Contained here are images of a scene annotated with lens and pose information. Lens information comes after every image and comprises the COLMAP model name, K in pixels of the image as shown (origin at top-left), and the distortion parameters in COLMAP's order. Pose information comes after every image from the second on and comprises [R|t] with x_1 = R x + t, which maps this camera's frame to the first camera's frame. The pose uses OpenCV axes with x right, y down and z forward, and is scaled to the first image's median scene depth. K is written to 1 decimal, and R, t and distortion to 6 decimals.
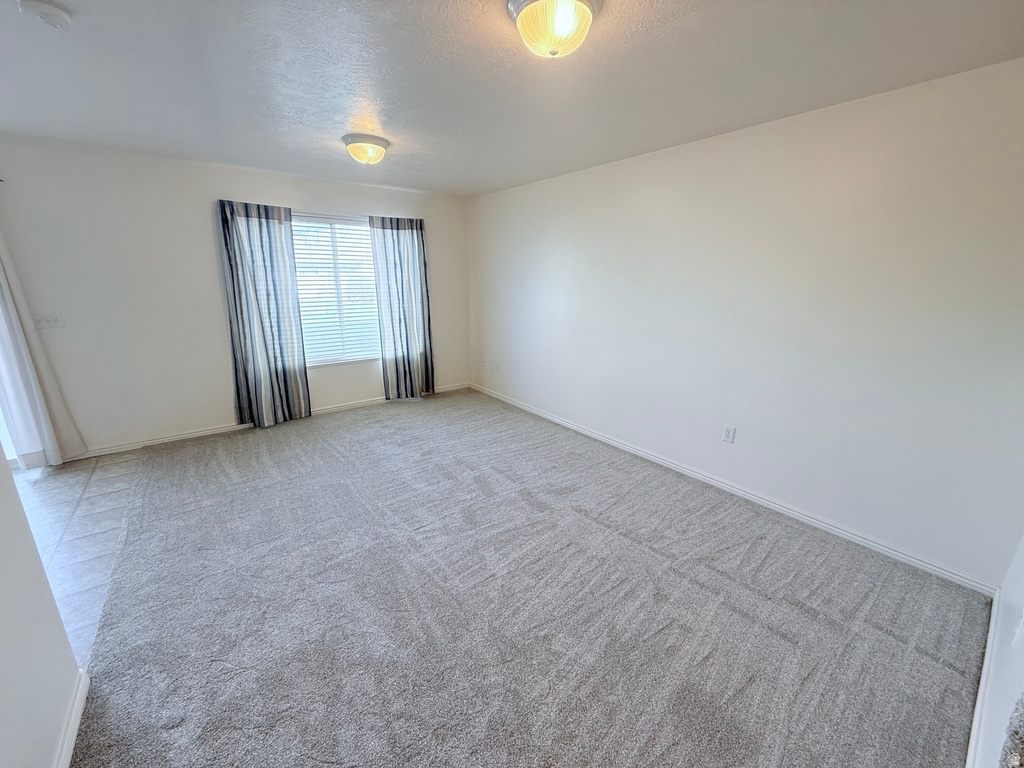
lens RADIAL K [[407.6, 0, 509.3], [0, 407.6, 380.3], [0, 0, 1]] dist [-0.001065, 0.000546]
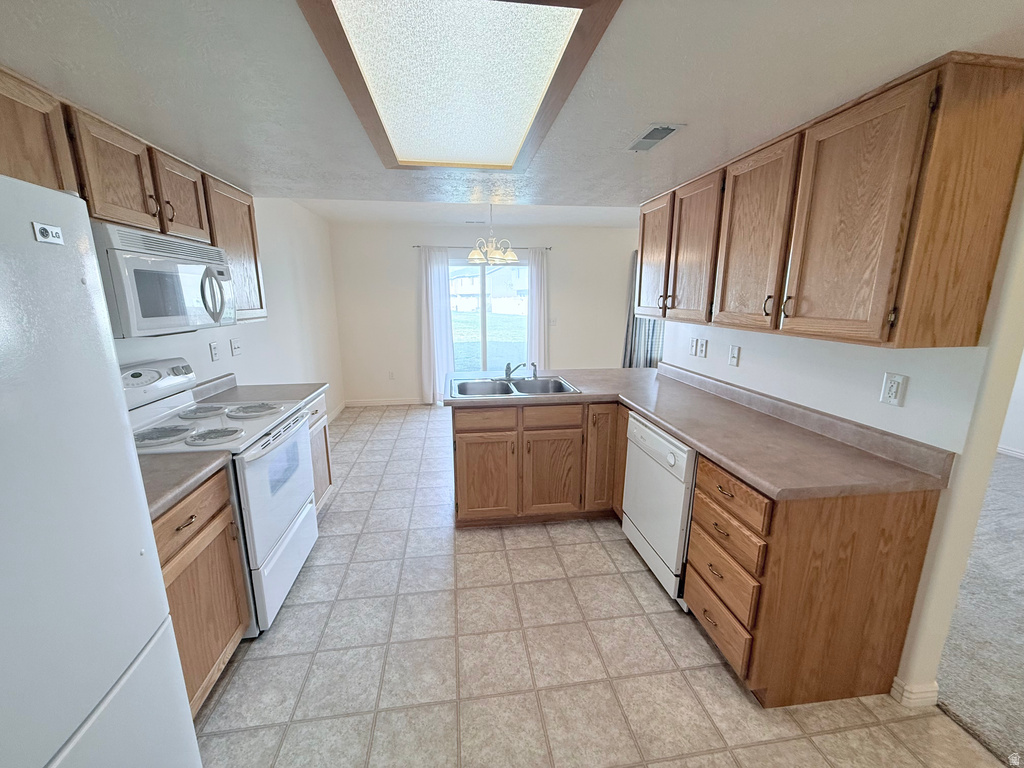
lens RADIAL K [[407.6, 0, 512.8], [0, 407.6, 384.4], [0, 0, 1]] dist [-0.001065, 0.000546]
pose [[0.872732, 0.103907, -0.477013, -0.331262], [-0.119176, 0.992872, -0.001767, 0.148279], [0.473429, 0.058391, 0.878894, -0.619975]]
